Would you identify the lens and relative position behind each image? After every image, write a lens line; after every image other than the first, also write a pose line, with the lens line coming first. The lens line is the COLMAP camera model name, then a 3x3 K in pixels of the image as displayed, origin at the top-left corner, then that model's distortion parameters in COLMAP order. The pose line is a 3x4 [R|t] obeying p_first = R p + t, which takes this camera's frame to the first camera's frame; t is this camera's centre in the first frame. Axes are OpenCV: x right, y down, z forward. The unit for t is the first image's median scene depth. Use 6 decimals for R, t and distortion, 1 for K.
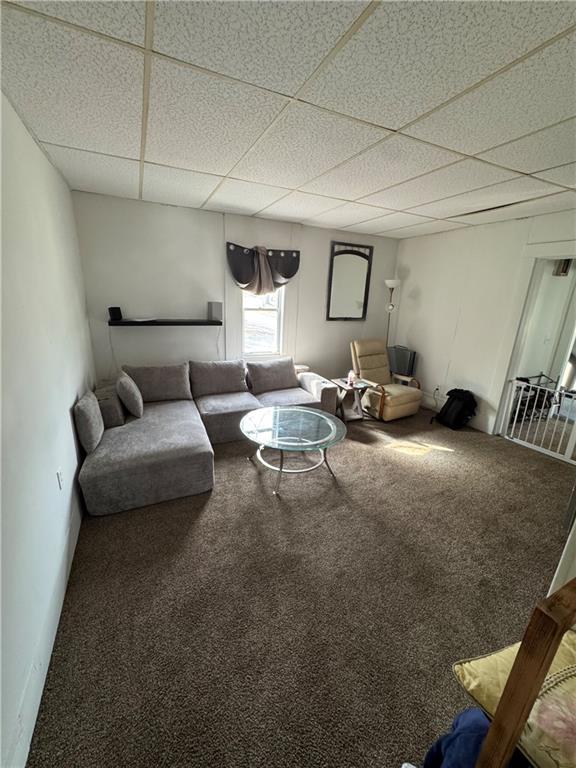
lens RADIAL K [[307.9, 0, 288.9], [0, 307.9, 383.8], [0, 0, 1]] dist [-0.008096, -0.000283]
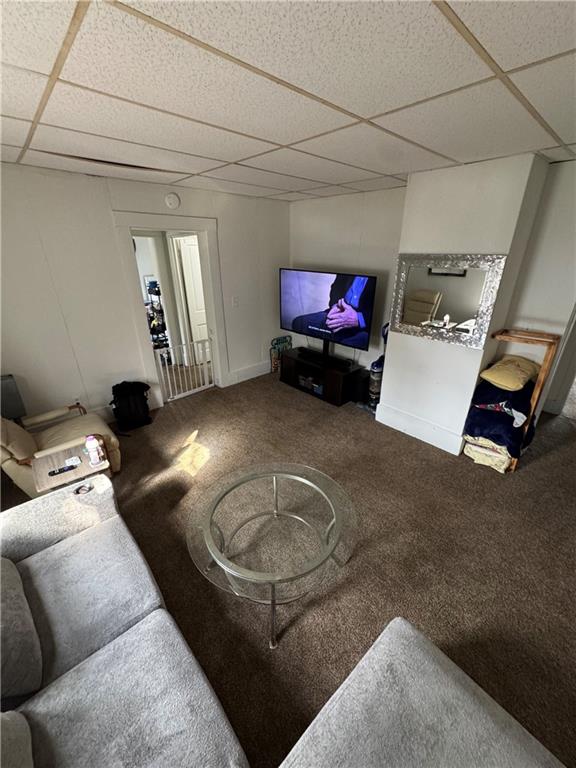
lens RADIAL K [[307.9, 0, 289.4], [0, 307.9, 383.6], [0, 0, 1]] dist [-0.008096, -0.000283]
pose [[-0.300772, -0.415670, 0.858344, -0.351632], [0.251343, 0.833651, 0.491785, -0.323818], [-0.919980, 0.363654, -0.146263, 0.798169]]
